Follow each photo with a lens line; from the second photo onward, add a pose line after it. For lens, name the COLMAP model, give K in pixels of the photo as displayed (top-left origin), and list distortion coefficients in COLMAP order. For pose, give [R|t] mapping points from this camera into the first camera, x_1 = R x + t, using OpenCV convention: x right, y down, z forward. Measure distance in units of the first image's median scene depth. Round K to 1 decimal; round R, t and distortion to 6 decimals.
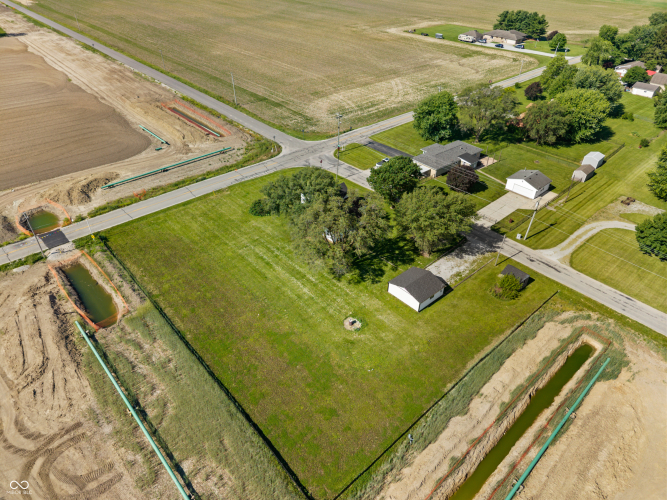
lens RADIAL K [[446.5, 0, 333.5], [0, 446.5, 250.0], [0, 0, 1]] dist [0.011791, -0.008148]
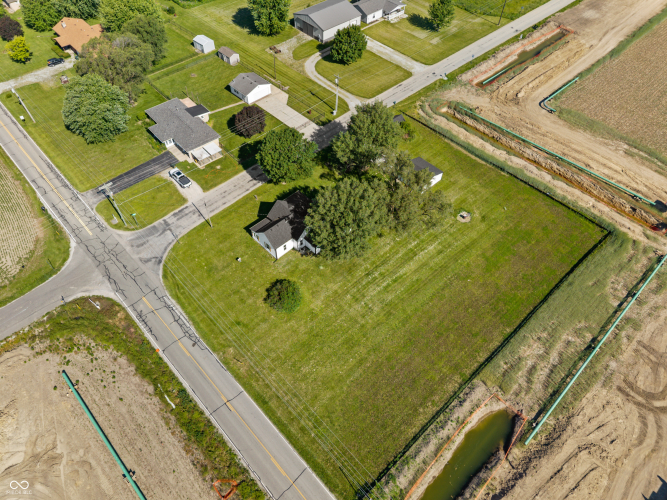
lens RADIAL K [[446.5, 0, 333.5], [0, 446.5, 250.0], [0, 0, 1]] dist [0.011791, -0.008148]
pose [[-0.020774, -0.797208, 0.603348, -0.747299], [0.572117, 0.485425, 0.661093, -0.795012], [-0.819909, 0.358919, 0.446012, 0.723034]]
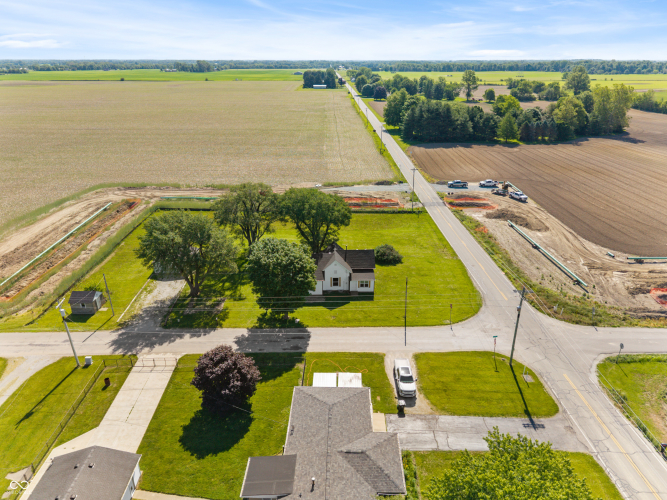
lens RADIAL K [[452.9, 0, 333.5], [0, 452.9, 250.0], [0, 0, 1]] dist [0.011991, -0.001698]
pose [[-0.659361, 0.274868, -0.699779, 0.725852], [-0.451617, 0.599329, 0.660944, -0.869954], [0.601071, 0.751832, -0.271039, 1.543960]]
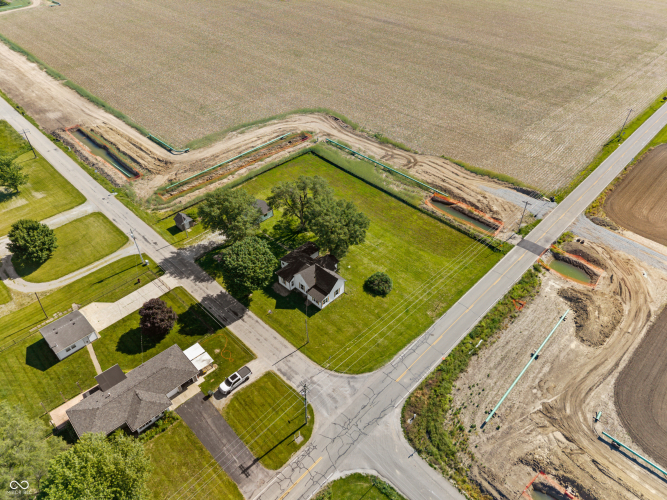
lens RADIAL K [[446.5, 0, 333.5], [0, 446.5, 250.0], [0, 0, 1]] dist [0.011791, -0.008148]
pose [[-0.997580, 0.016211, -0.067613, 0.019112], [-0.061775, 0.239626, 0.968898, -1.430232], [0.031908, 0.970730, -0.238045, 1.528358]]
